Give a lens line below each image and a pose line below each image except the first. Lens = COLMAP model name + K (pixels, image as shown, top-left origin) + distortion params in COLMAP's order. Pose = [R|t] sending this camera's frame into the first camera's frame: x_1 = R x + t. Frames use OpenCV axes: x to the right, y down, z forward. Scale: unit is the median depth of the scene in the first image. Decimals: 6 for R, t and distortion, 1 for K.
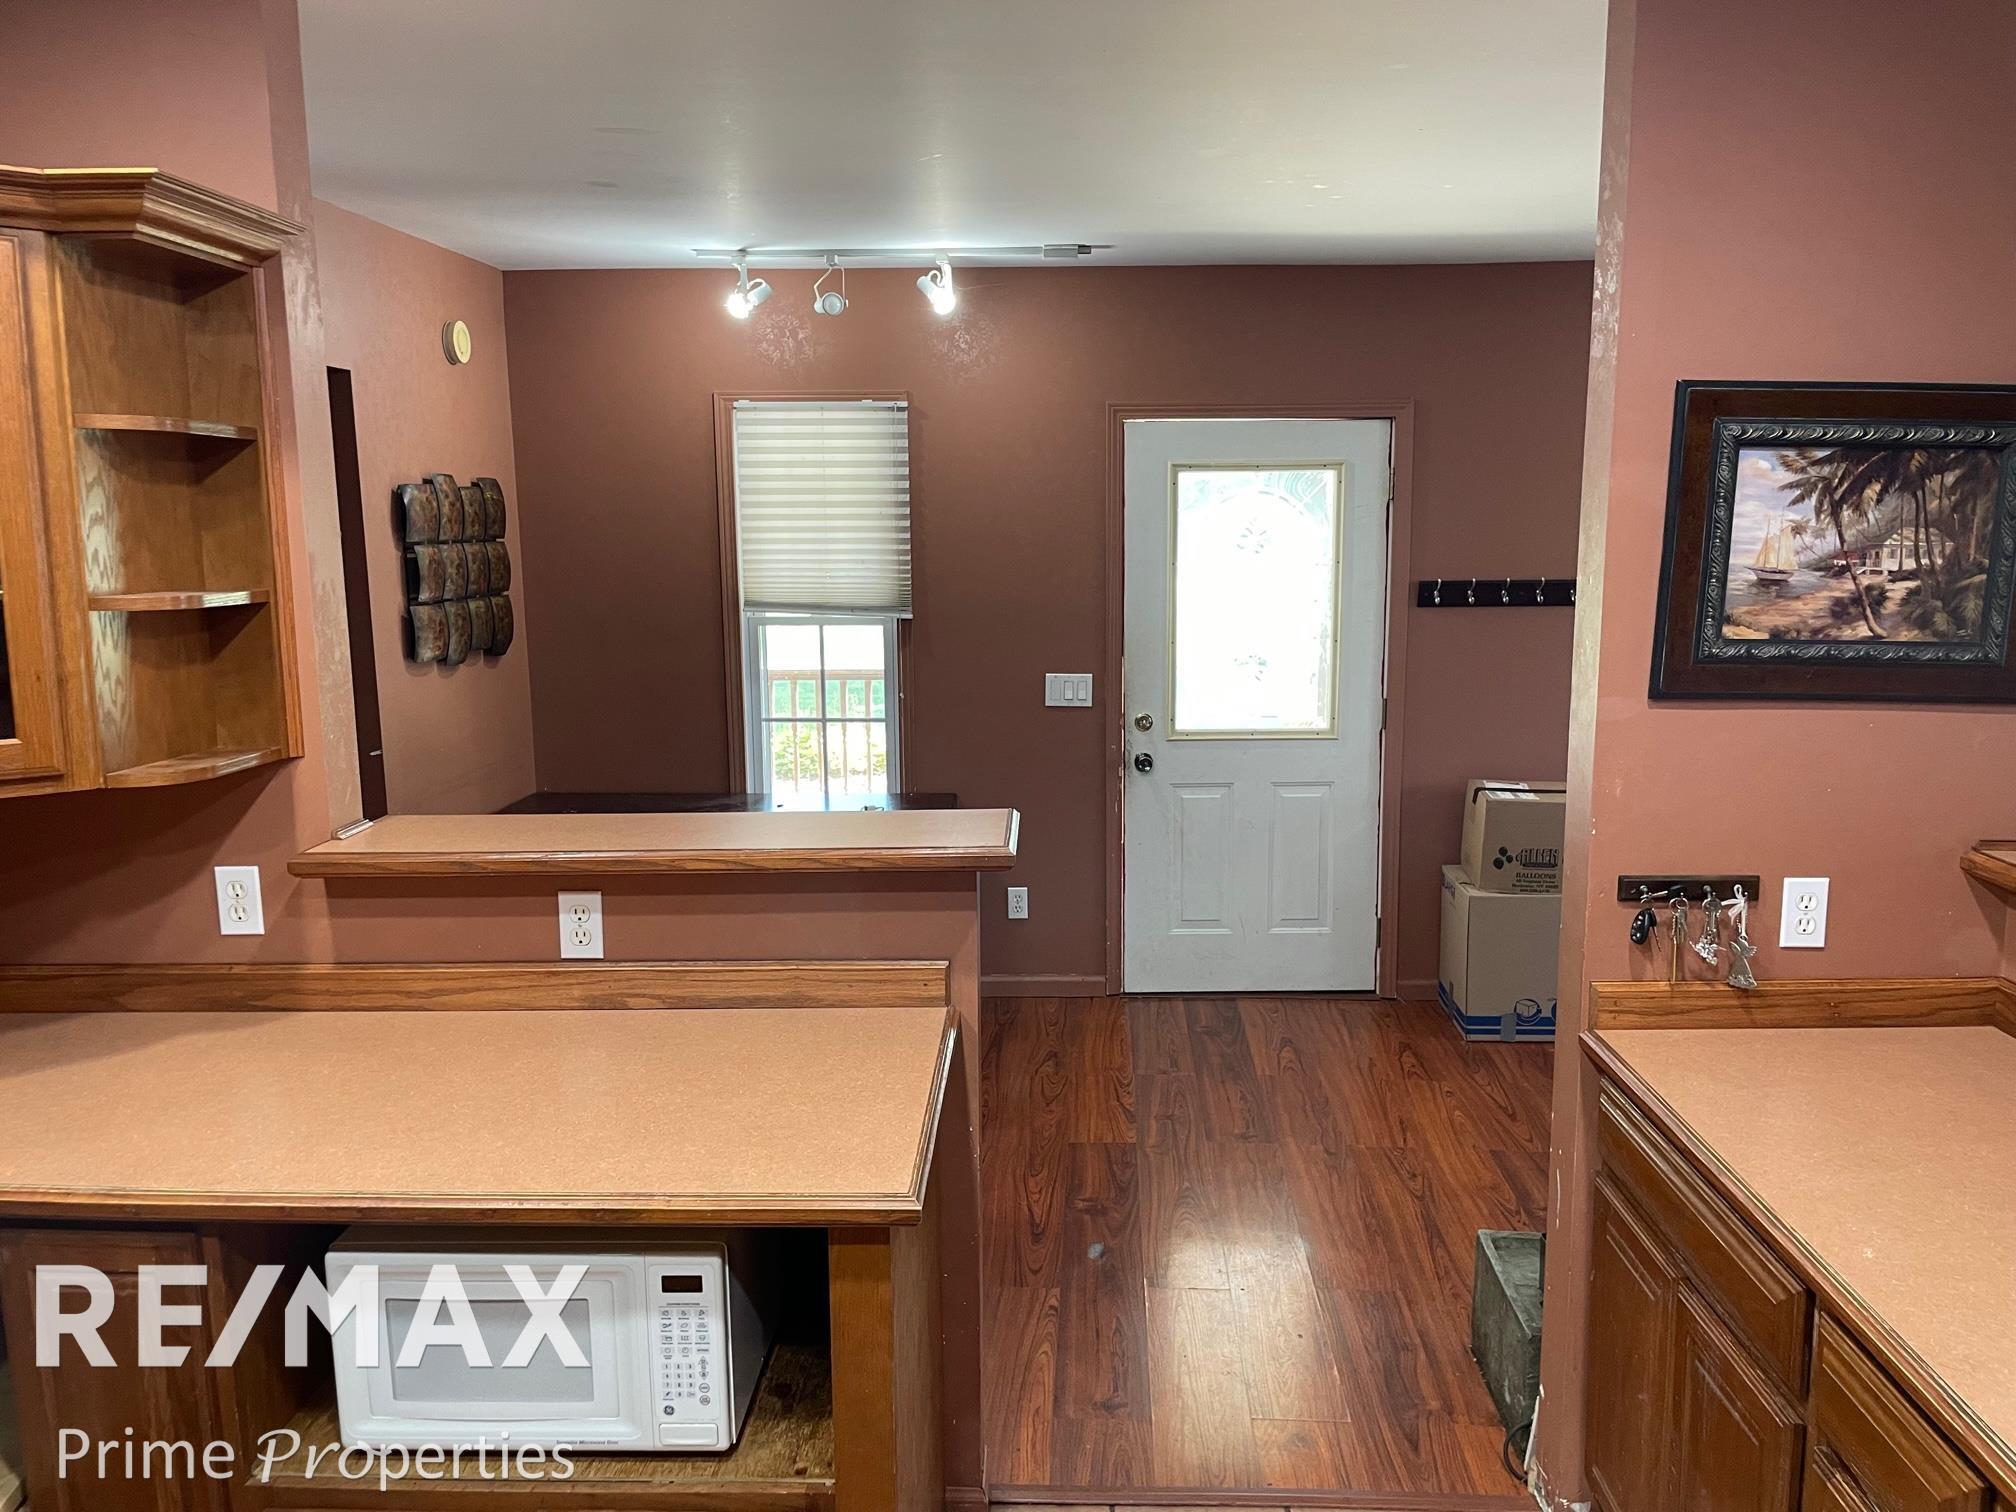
lens RADIAL K [[1558.1, 0, 1008.3], [0, 1558.1, 754.5], [0, 0, 1]] dist [0.055215, -0.058850]
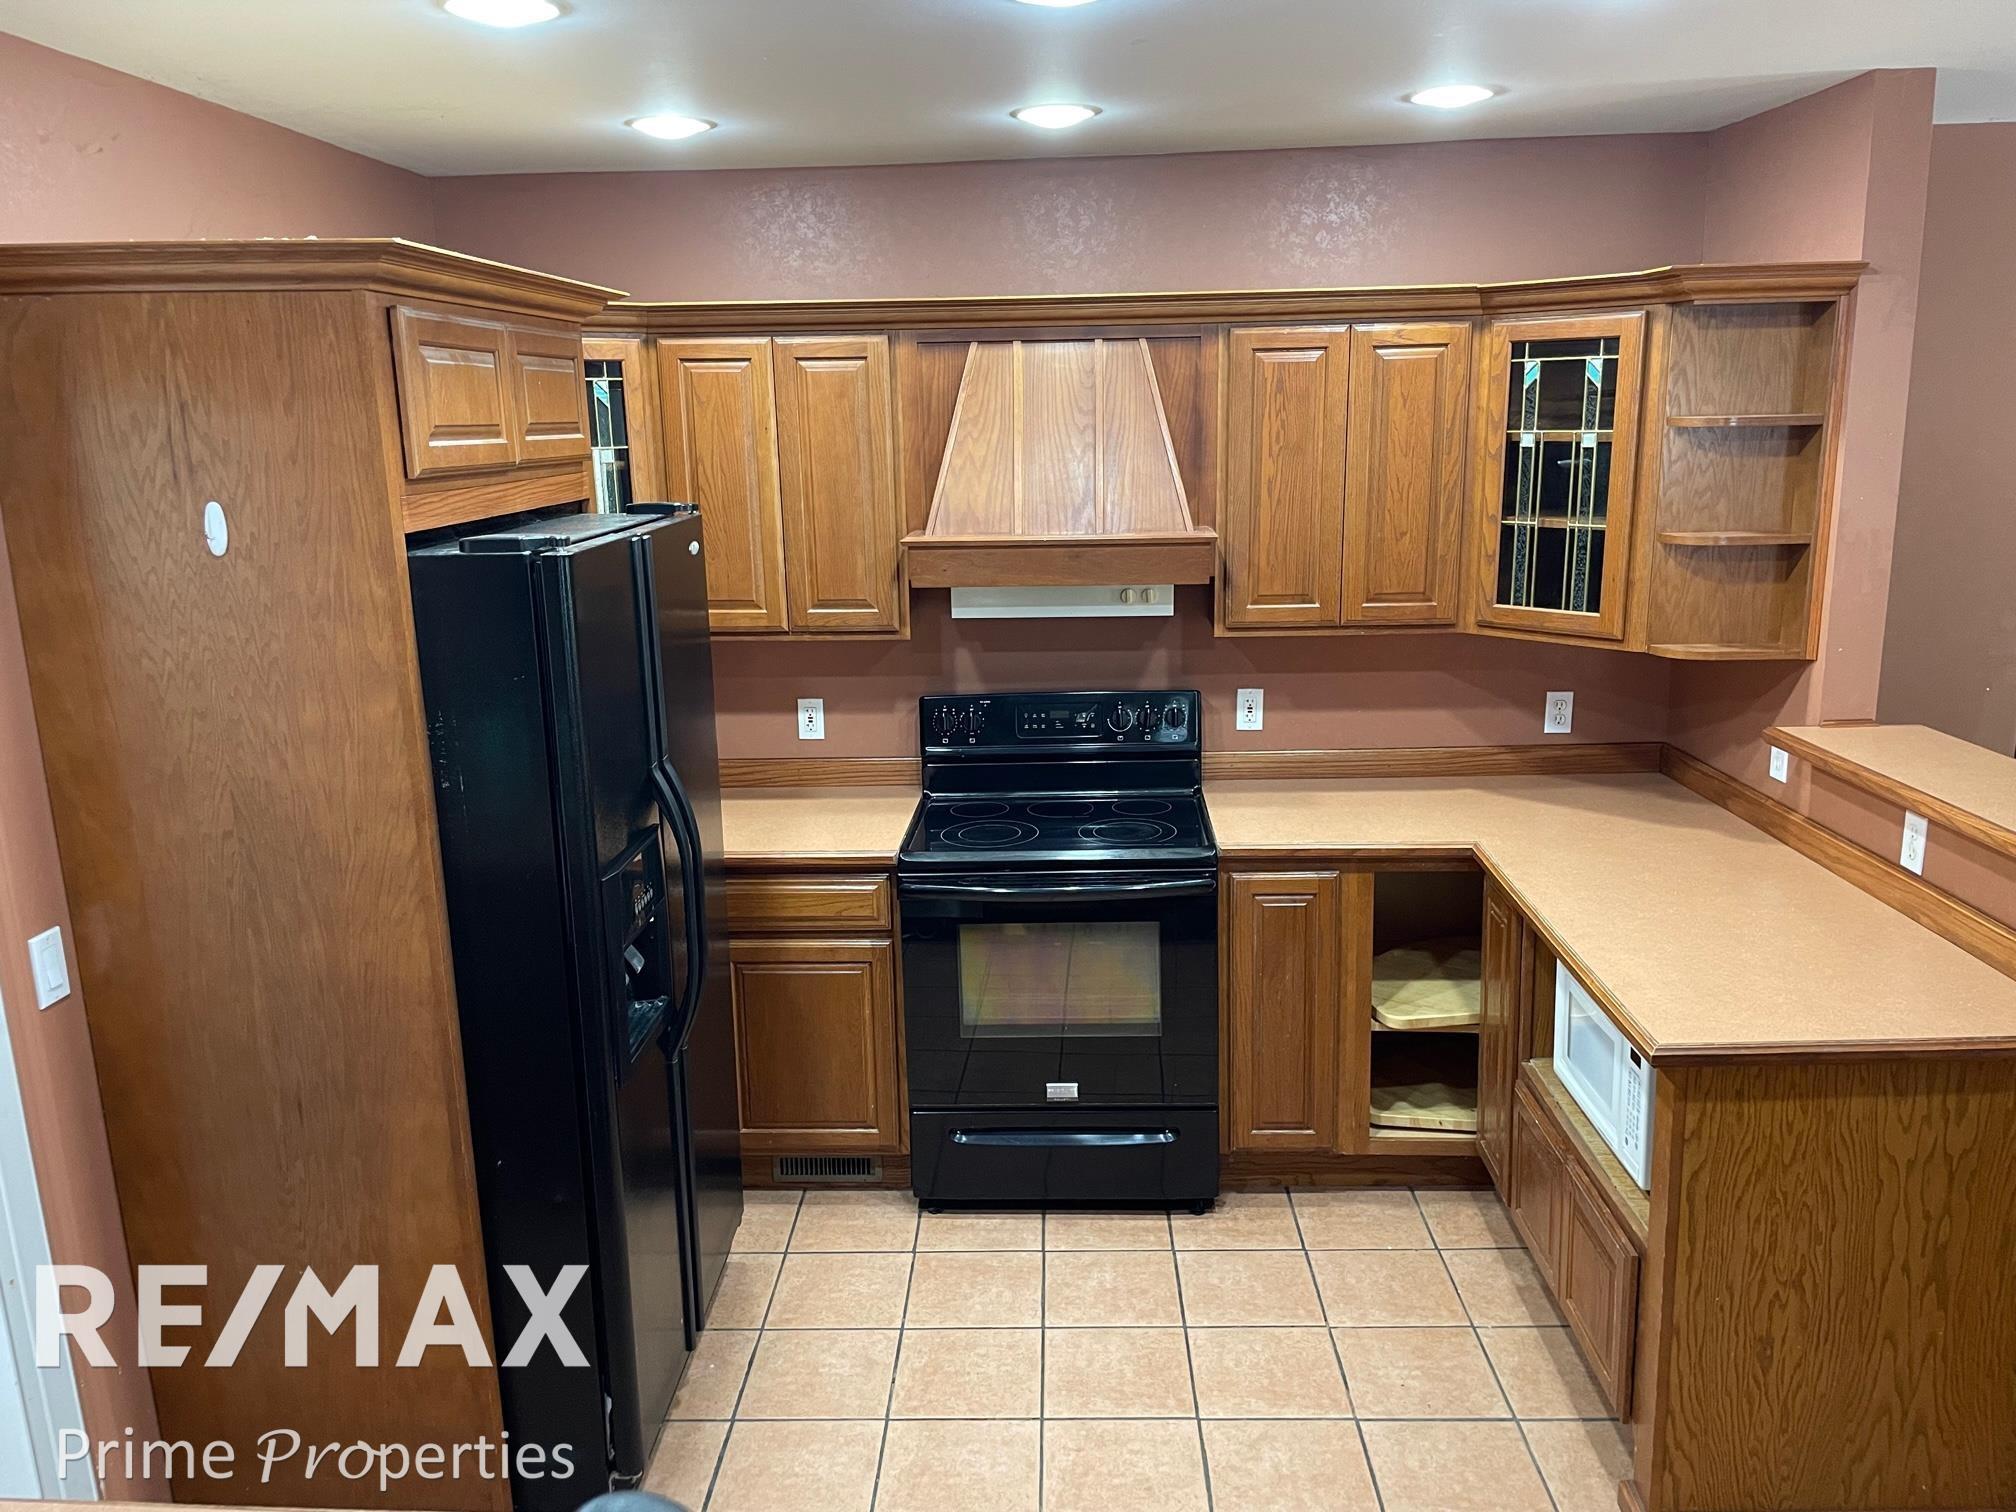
lens RADIAL K [[1558.1, 0, 1012.2], [0, 1558.1, 758.6], [0, 0, 1]] dist [0.055215, -0.058850]
pose [[-0.021479, 0.226953, -0.973669, 0.883744], [-0.136324, 0.964132, 0.227738, -0.129167], [0.990431, 0.137627, 0.010230, 0.313051]]
